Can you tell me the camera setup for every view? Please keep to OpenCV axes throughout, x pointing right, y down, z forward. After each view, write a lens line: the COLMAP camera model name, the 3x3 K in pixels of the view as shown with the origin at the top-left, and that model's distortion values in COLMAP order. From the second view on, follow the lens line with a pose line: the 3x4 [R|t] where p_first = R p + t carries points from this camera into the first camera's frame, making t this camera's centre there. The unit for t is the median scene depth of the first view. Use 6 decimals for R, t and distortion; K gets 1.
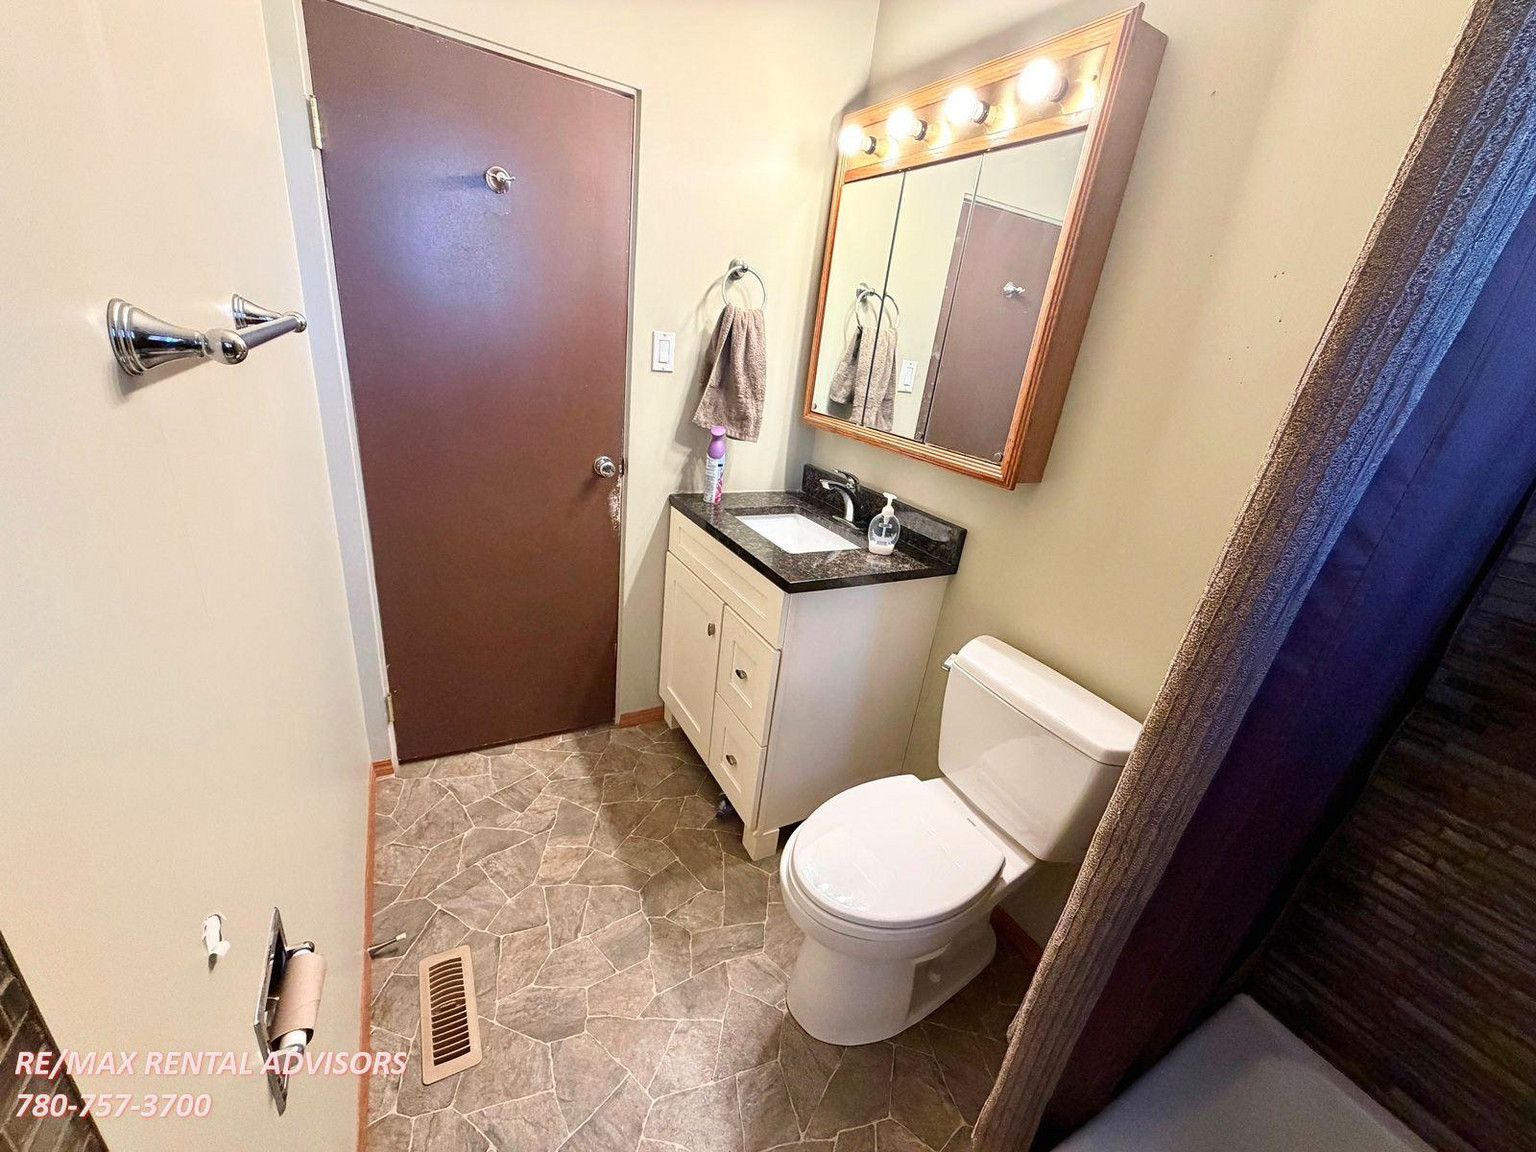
lens RADIAL K [[612.3, 0, 764.5], [0, 612.3, 582.4], [0, 0, 1]] dist [-0.001108, -0.000137]
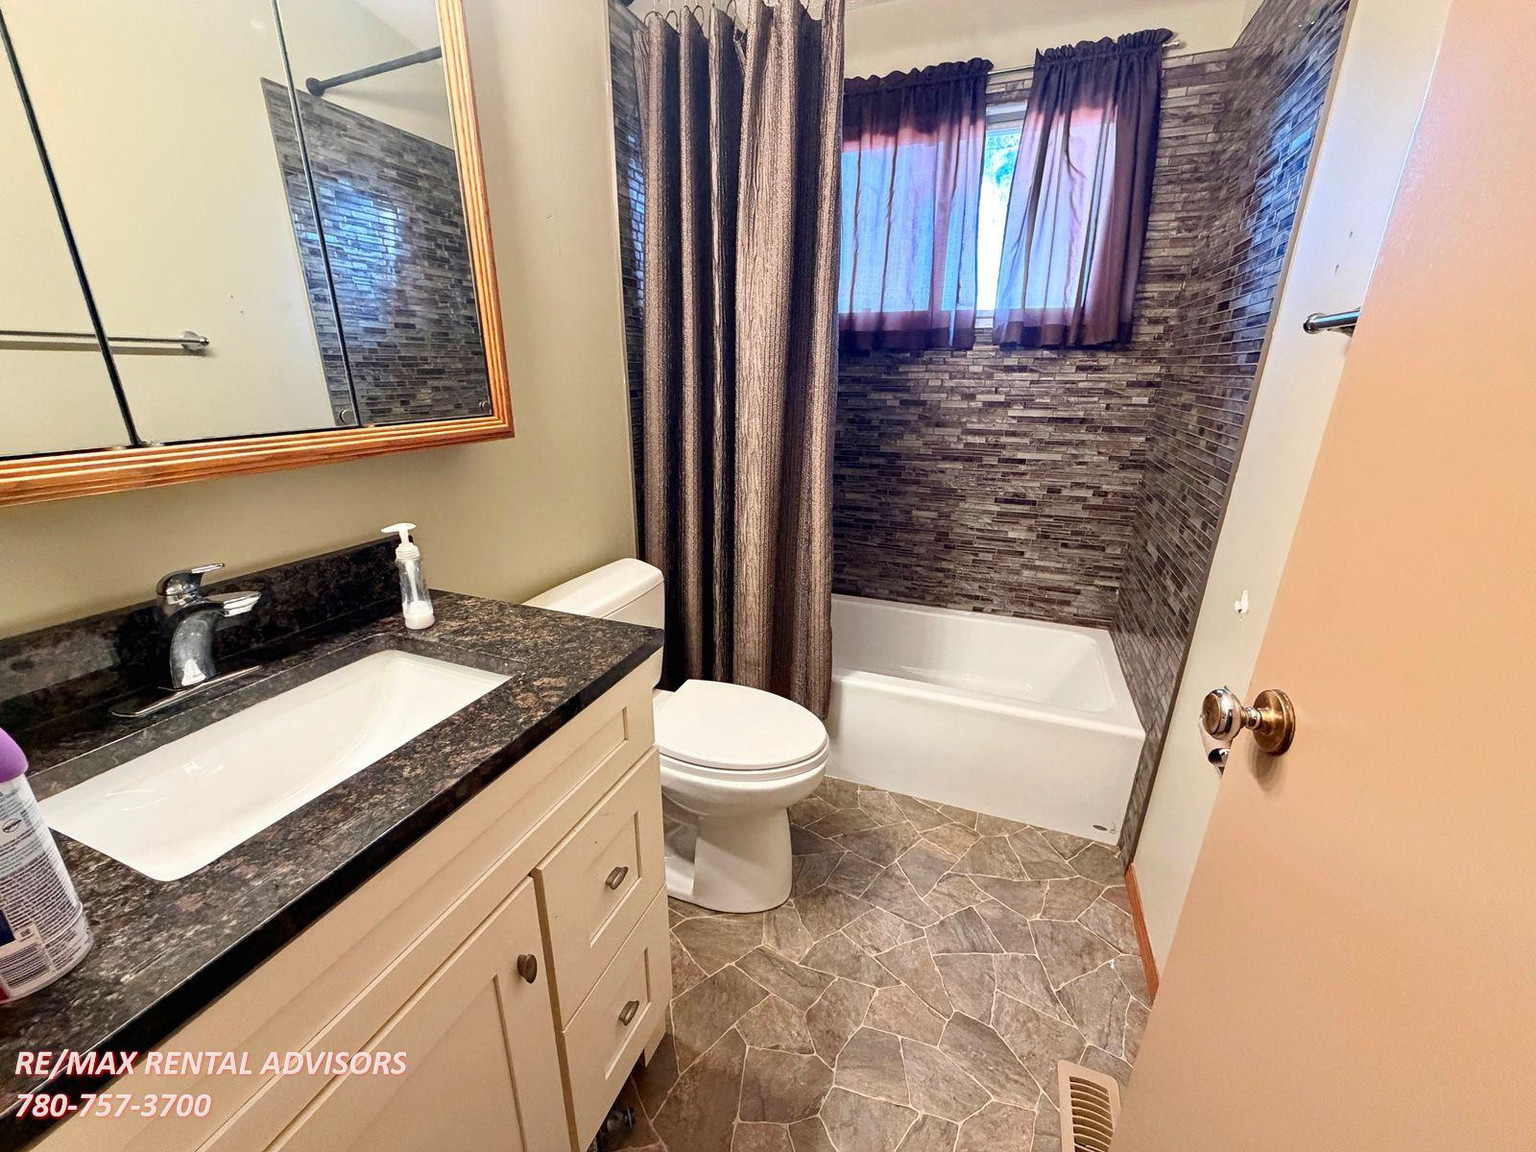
lens RADIAL K [[612.3, 0, 763.5], [0, 612.3, 576.6], [0, 0, 1]] dist [-0.001108, -0.000137]
pose [[-0.634251, -0.361719, 0.683290, -0.428541], [0.210533, 0.769593, 0.602829, -0.391982], [-0.743910, 0.526200, -0.411961, 1.046375]]
